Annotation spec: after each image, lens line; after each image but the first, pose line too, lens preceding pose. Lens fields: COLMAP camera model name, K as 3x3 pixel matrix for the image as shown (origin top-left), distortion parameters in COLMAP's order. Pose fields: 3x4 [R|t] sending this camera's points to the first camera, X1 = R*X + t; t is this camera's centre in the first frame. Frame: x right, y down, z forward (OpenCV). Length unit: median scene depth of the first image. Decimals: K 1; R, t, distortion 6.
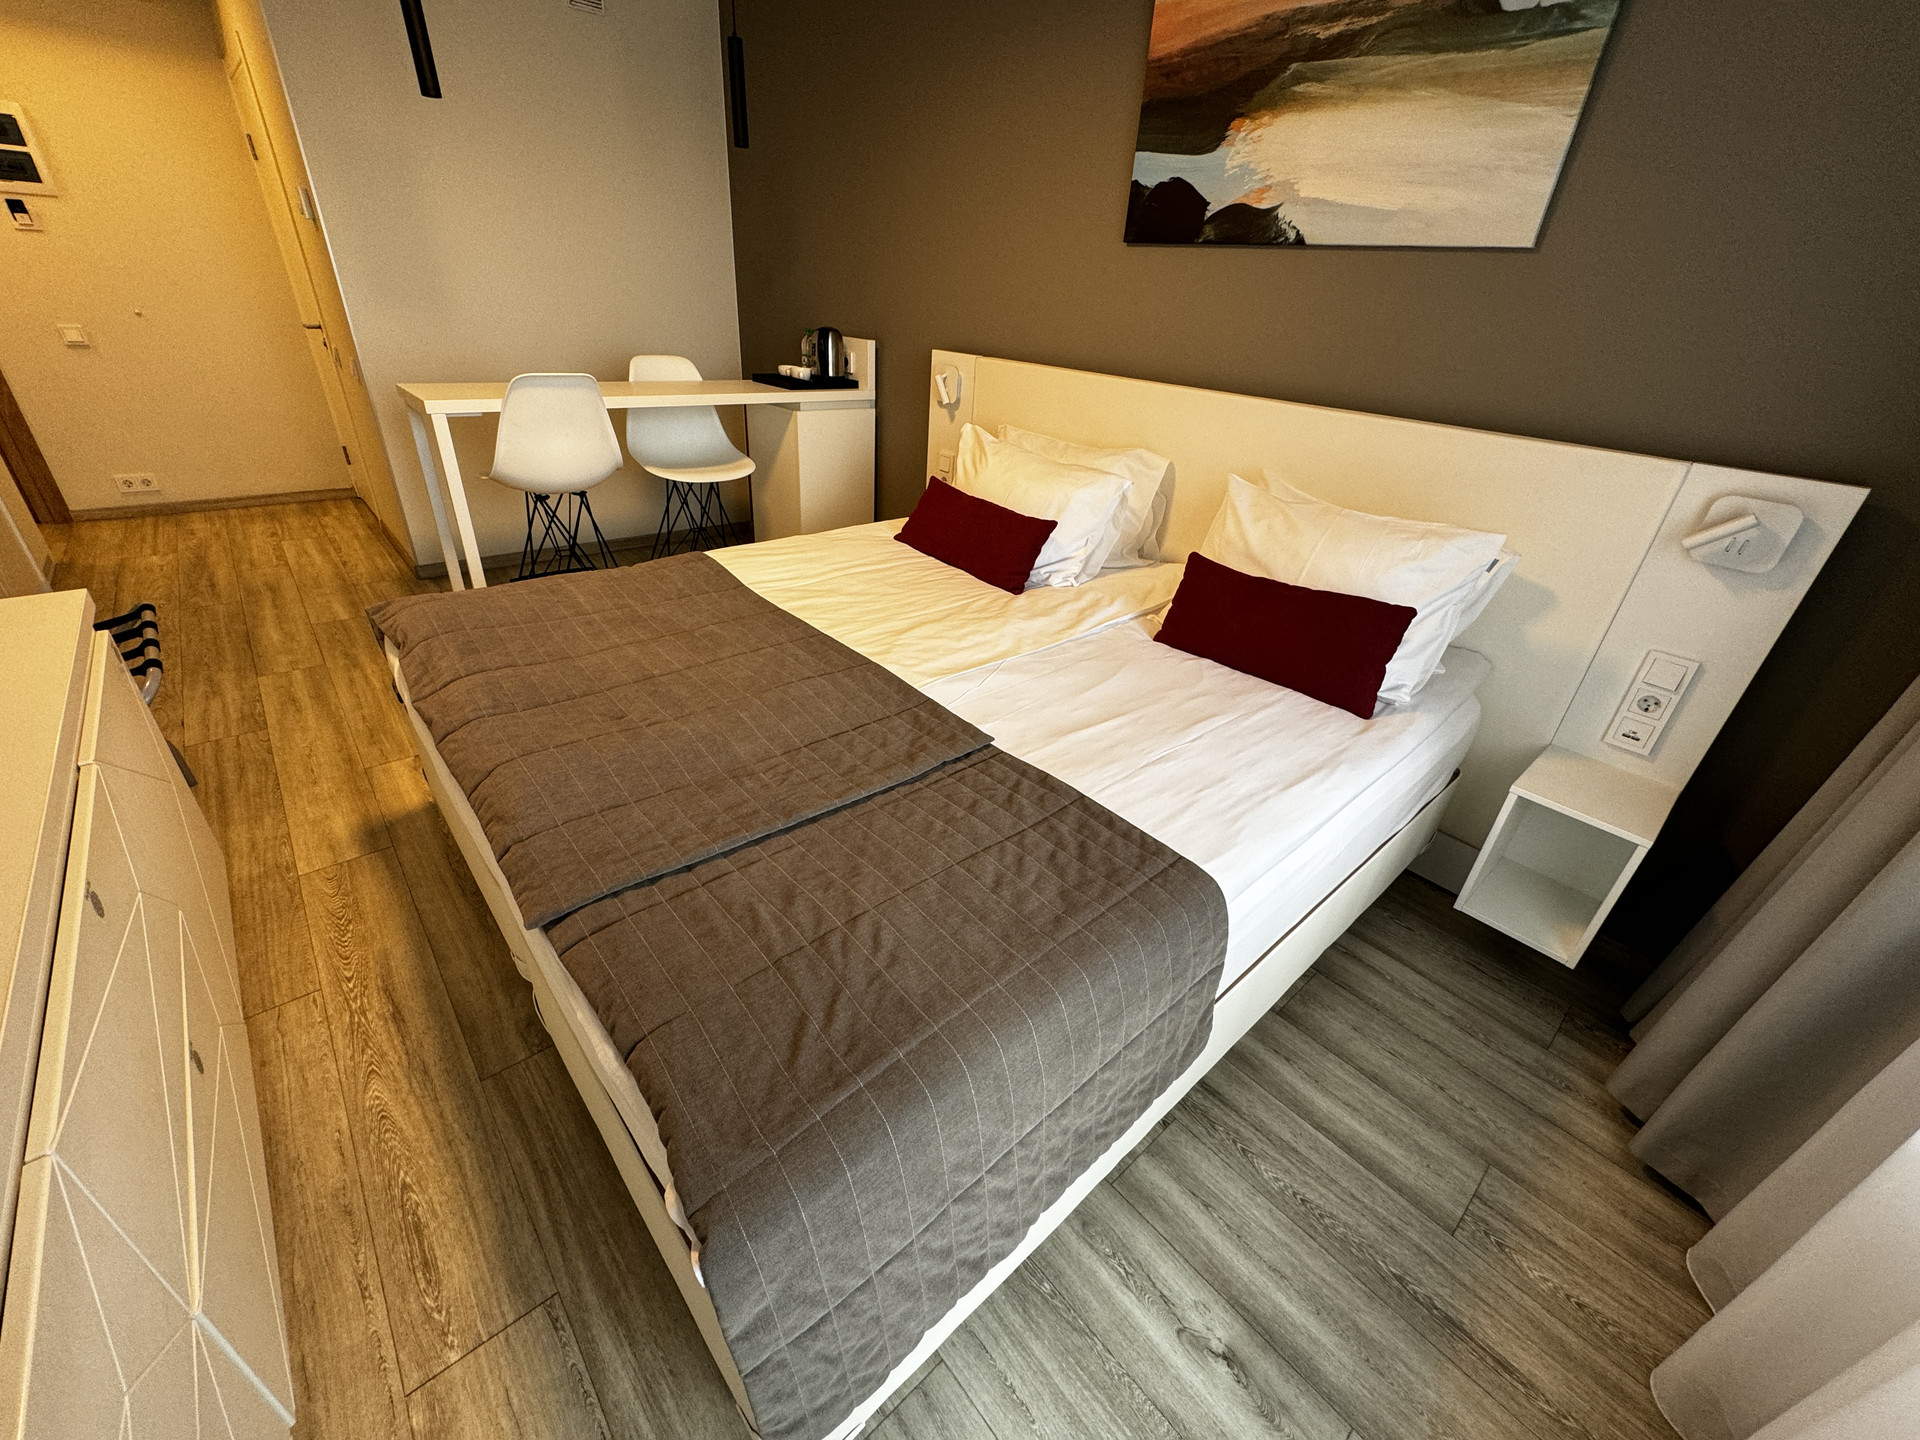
lens RADIAL K [[764.0, 0, 958.2], [0, 764.0, 714.8], [0, 0, 1]] dist [-0.002283, 0.000466]
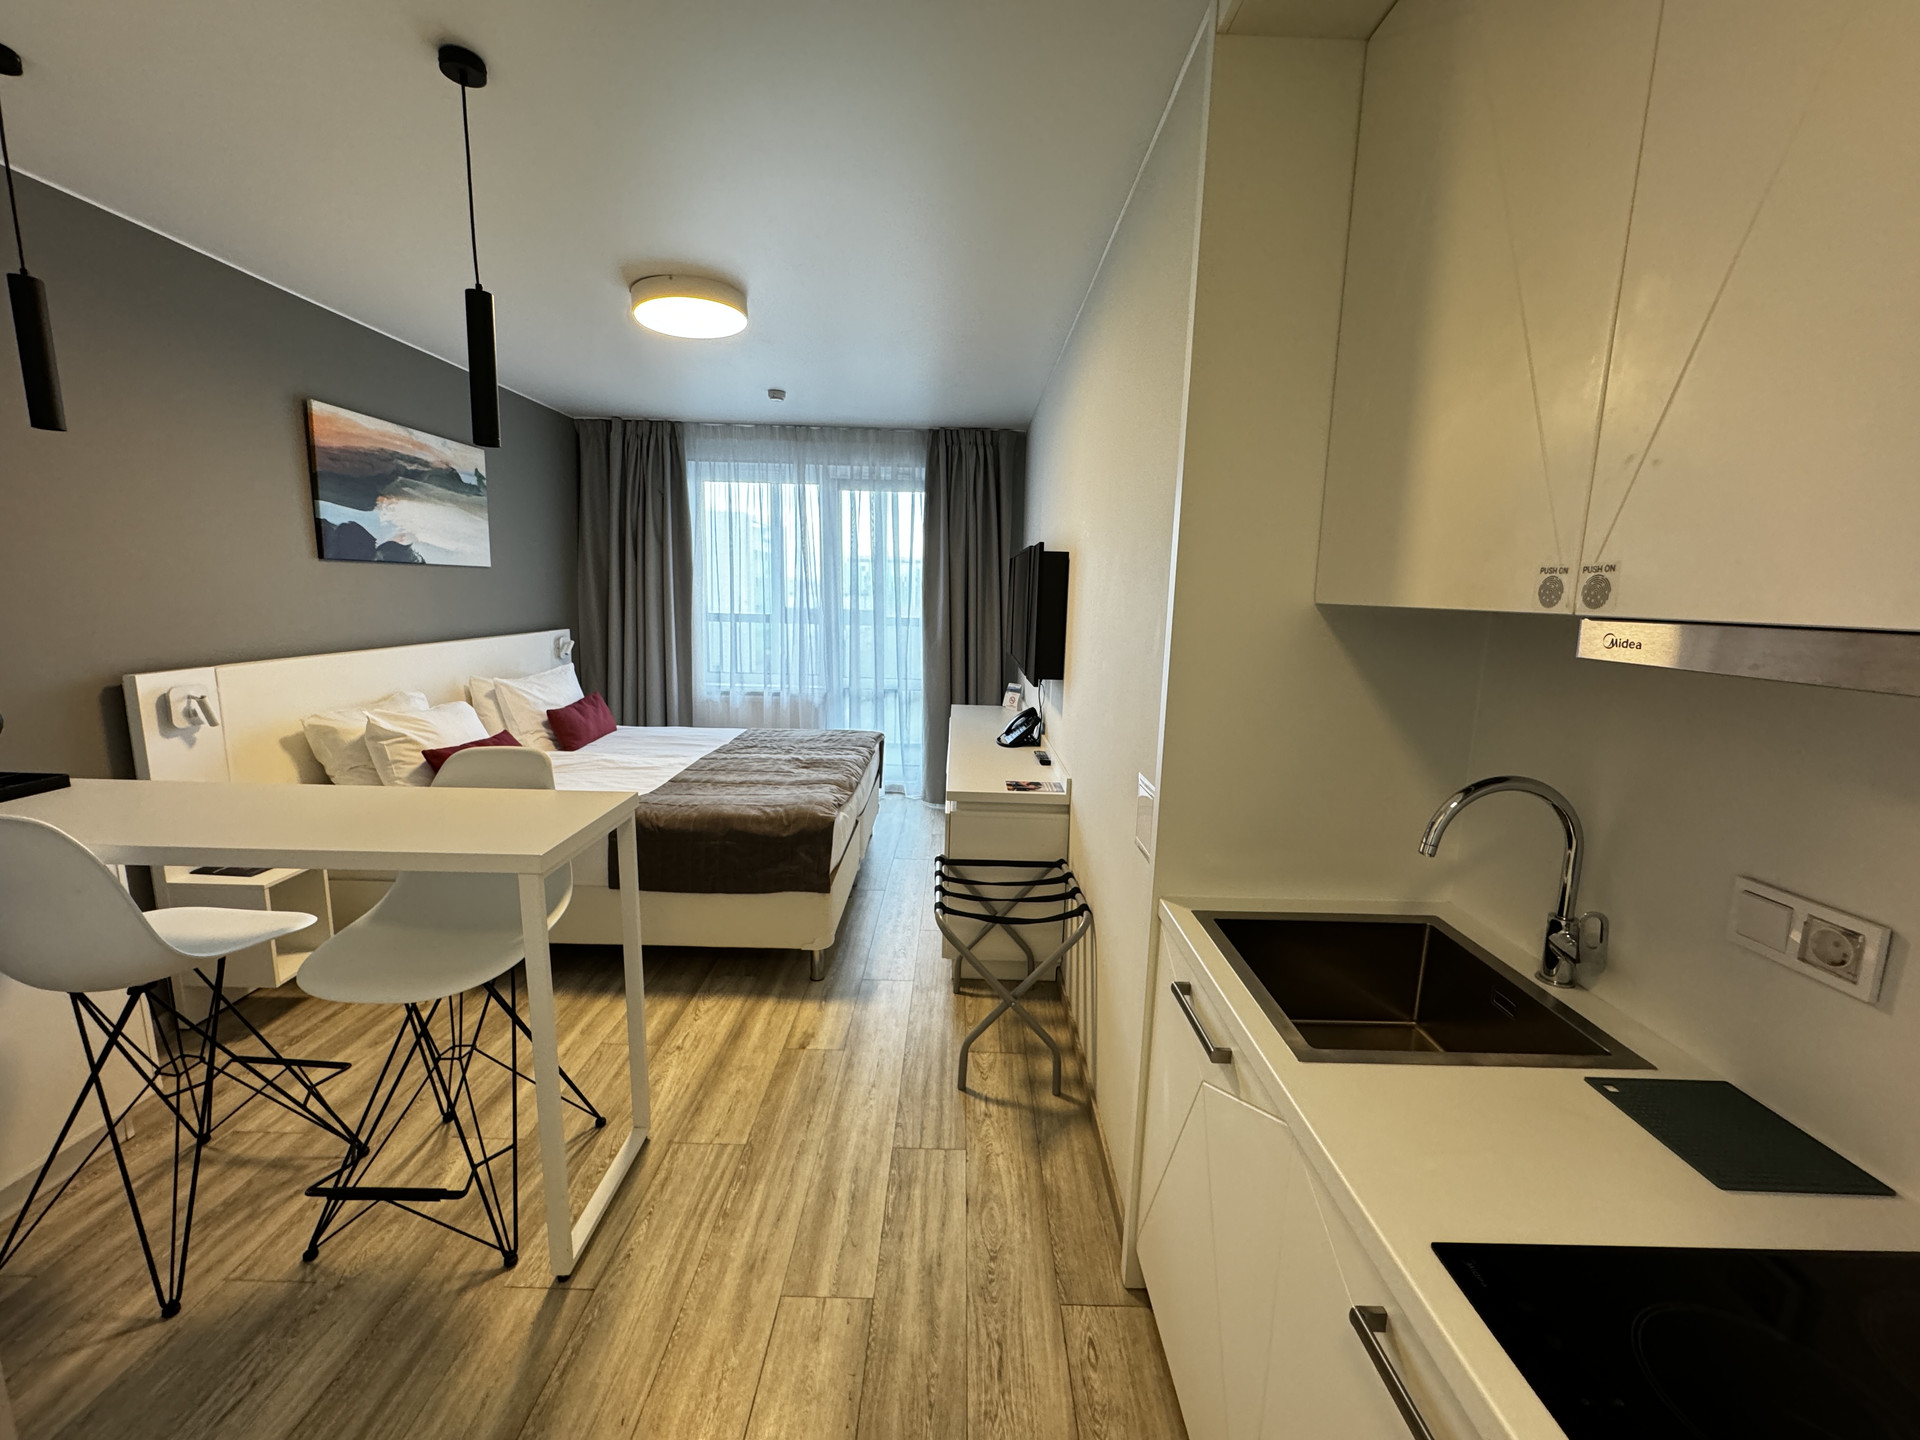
lens RADIAL K [[764.0, 0, 958.4], [0, 764.0, 717.4], [0, 0, 1]] dist [-0.002283, 0.000466]
pose [[-0.741978, -0.195124, 0.641400, -1.711942], [0.256370, 0.801417, 0.540375, -0.969728], [-0.619469, 0.565383, -0.544610, 1.395381]]
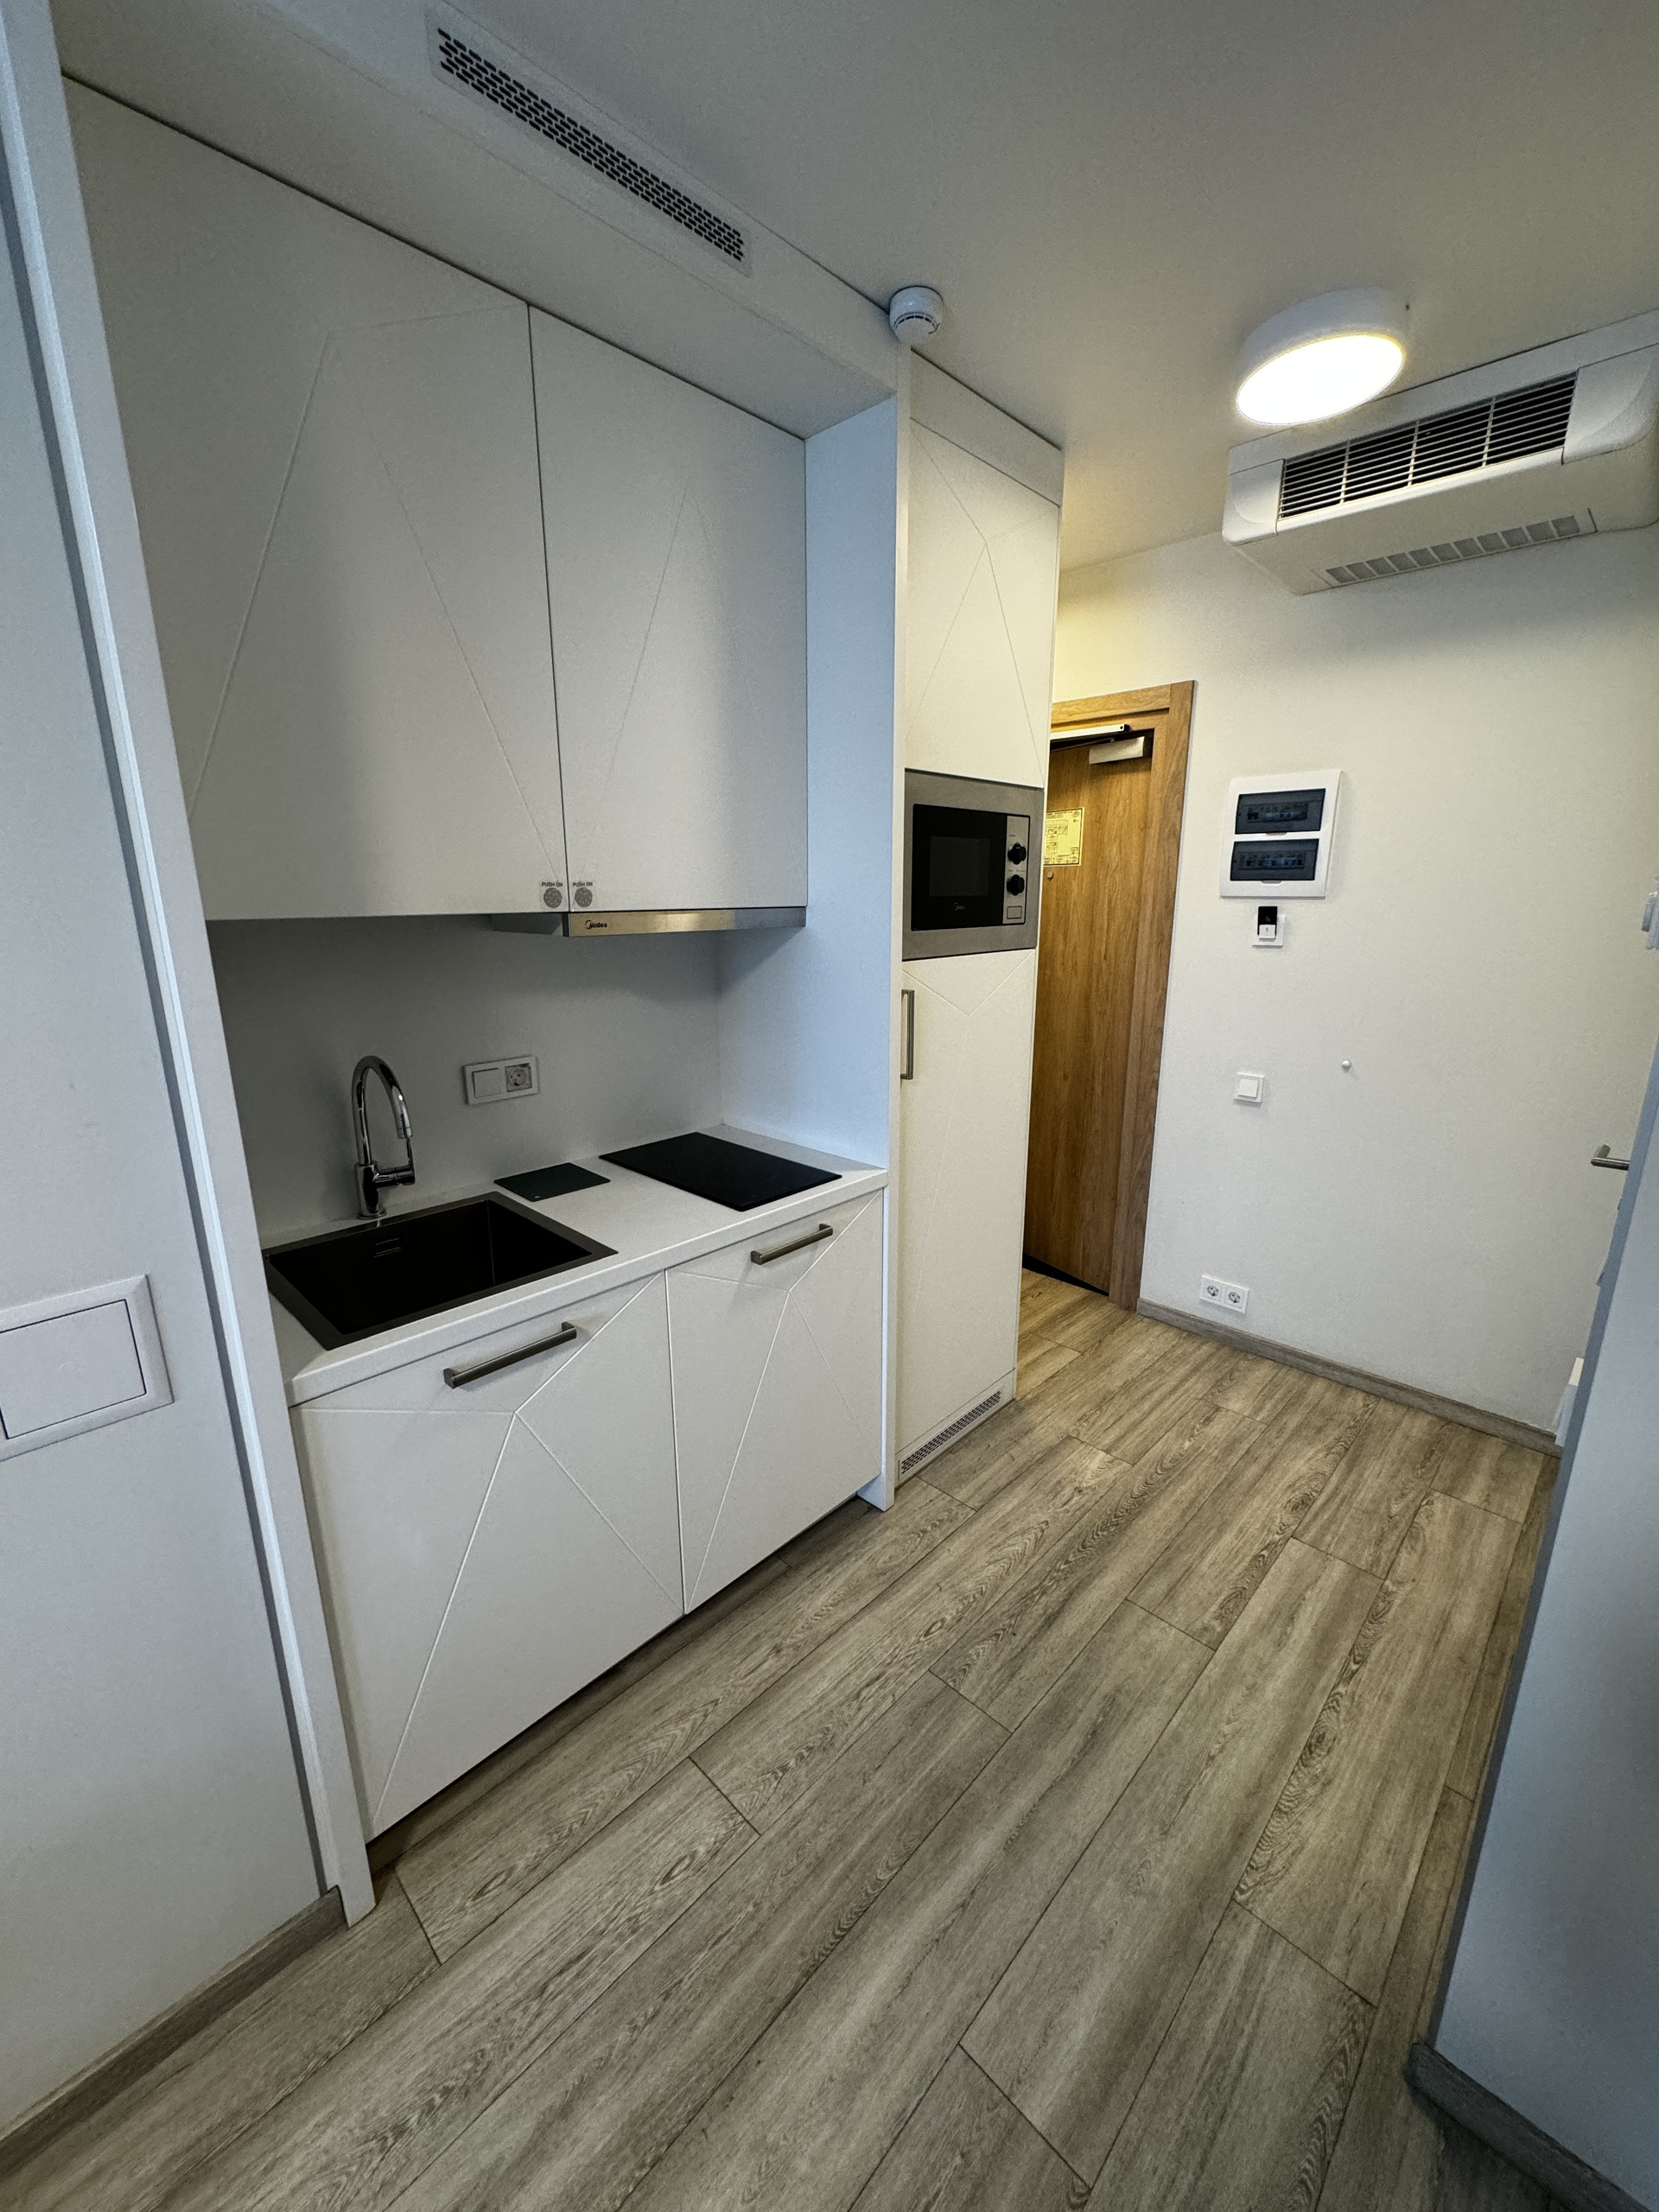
lens RADIAL K [[880.2, 0, 835.9], [0, 880.2, 1105.1], [0, 0, 1]] dist [-0.002283, 0.000466]
pose [[0.076694, 0.176809, -0.981253, -0.862591], [-0.476388, 0.871047, 0.119717, -0.767128], [0.875884, 0.458275, 0.151034, 1.110259]]
